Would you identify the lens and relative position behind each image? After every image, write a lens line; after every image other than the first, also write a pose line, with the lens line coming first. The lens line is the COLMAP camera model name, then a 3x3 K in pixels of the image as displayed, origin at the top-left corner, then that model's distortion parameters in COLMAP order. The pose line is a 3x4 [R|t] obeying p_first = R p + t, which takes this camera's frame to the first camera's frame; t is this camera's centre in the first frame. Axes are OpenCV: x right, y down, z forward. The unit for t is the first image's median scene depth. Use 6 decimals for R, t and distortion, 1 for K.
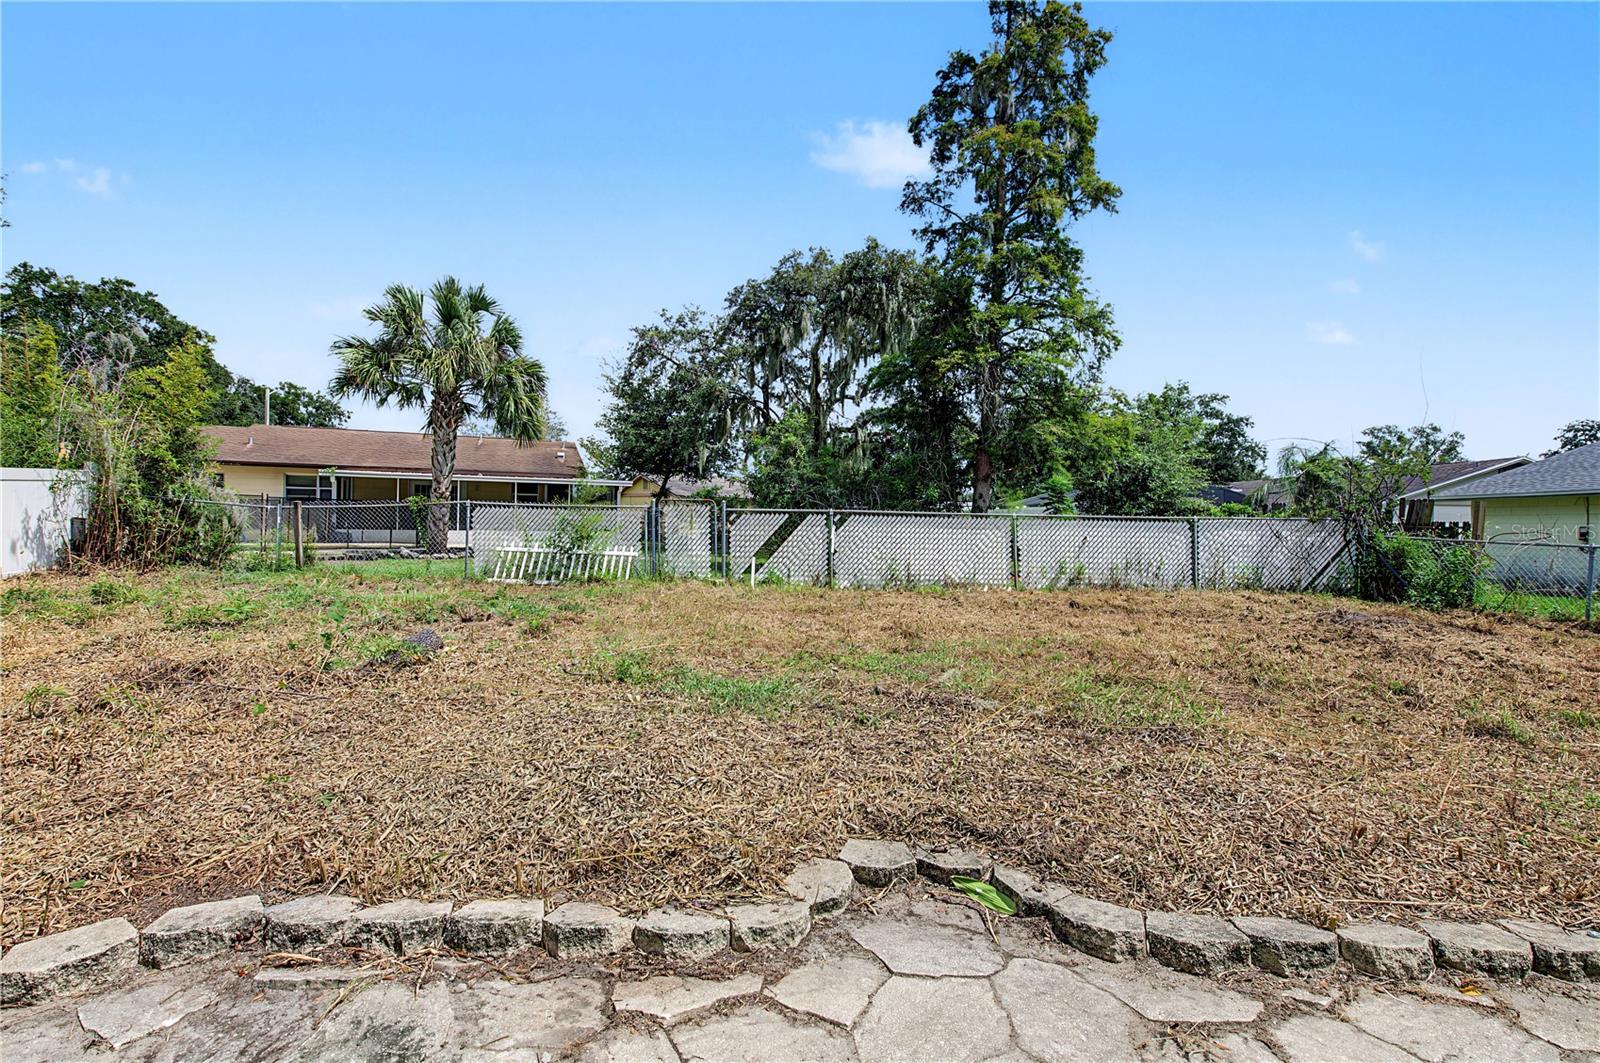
lens RADIAL K [[701.2, 0, 798.4], [0, 701.2, 527.9], [0, 0, 1]] dist [0.003740, -0.003666]
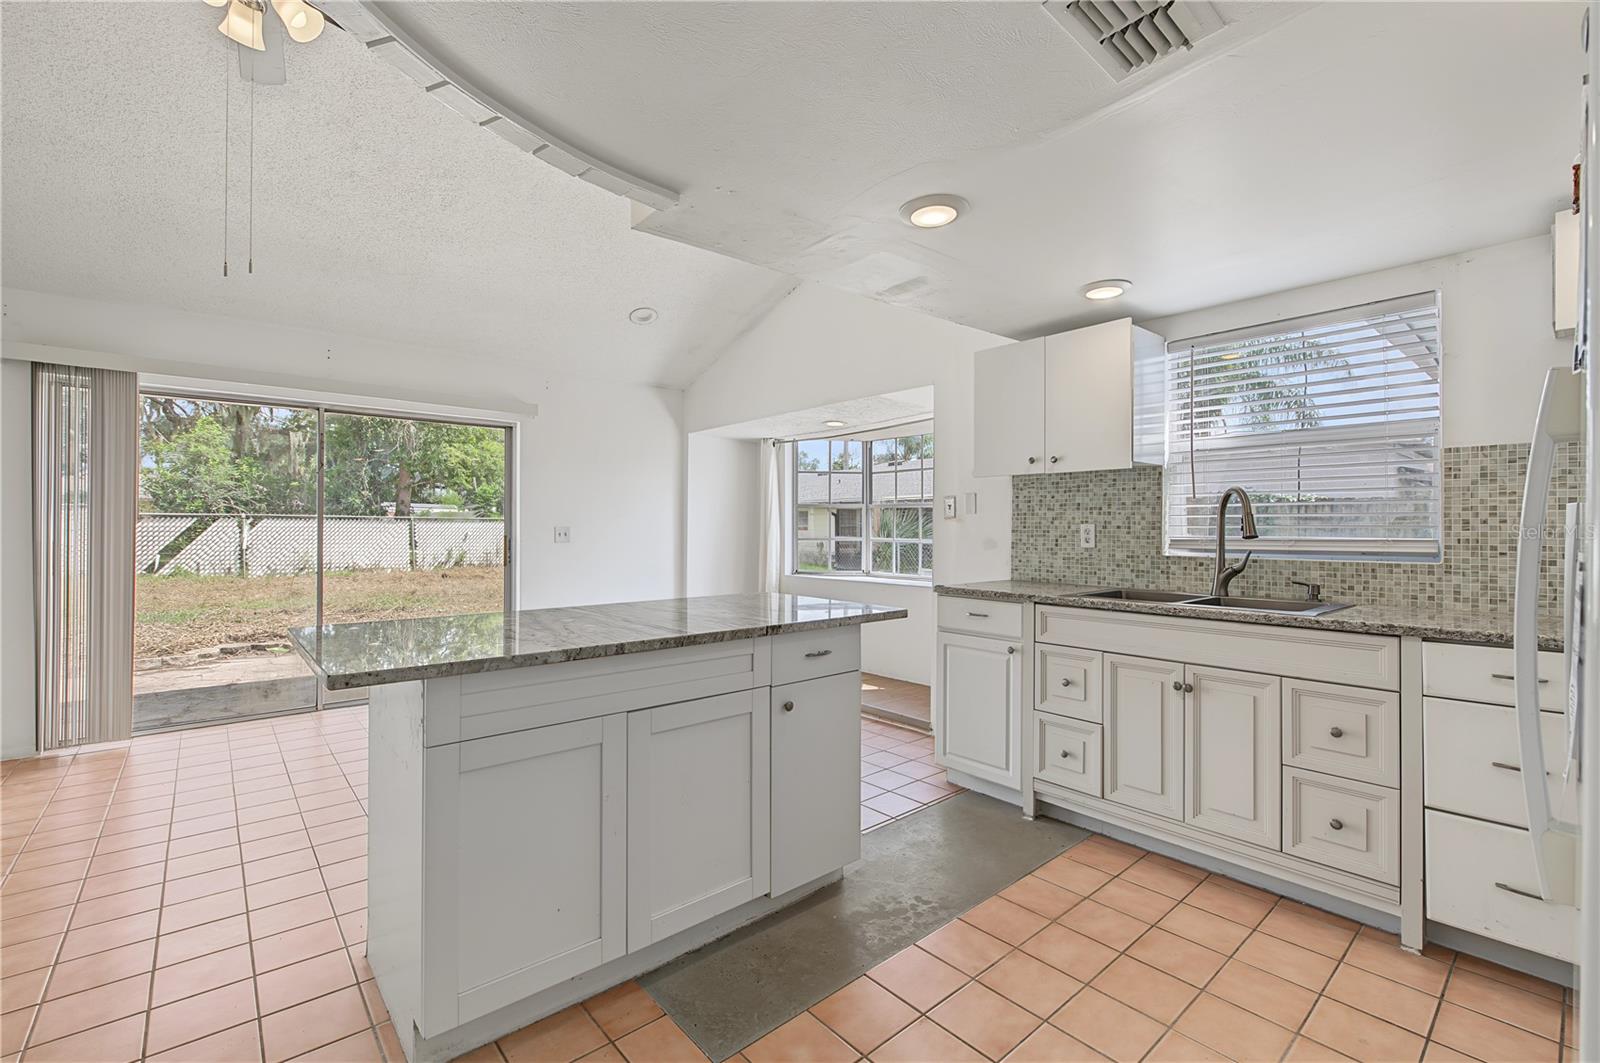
lens RADIAL K [[701.2, 0, 806.7], [0, 701.2, 516.1], [0, 0, 1]] dist [0.003740, -0.003666]
pose [[0.768174, -0.002170, 0.640237, 0.016642], [0.013222, 0.999835, -0.012475, 0.006268], [-0.640104, 0.018048, 0.768076, -0.535657]]
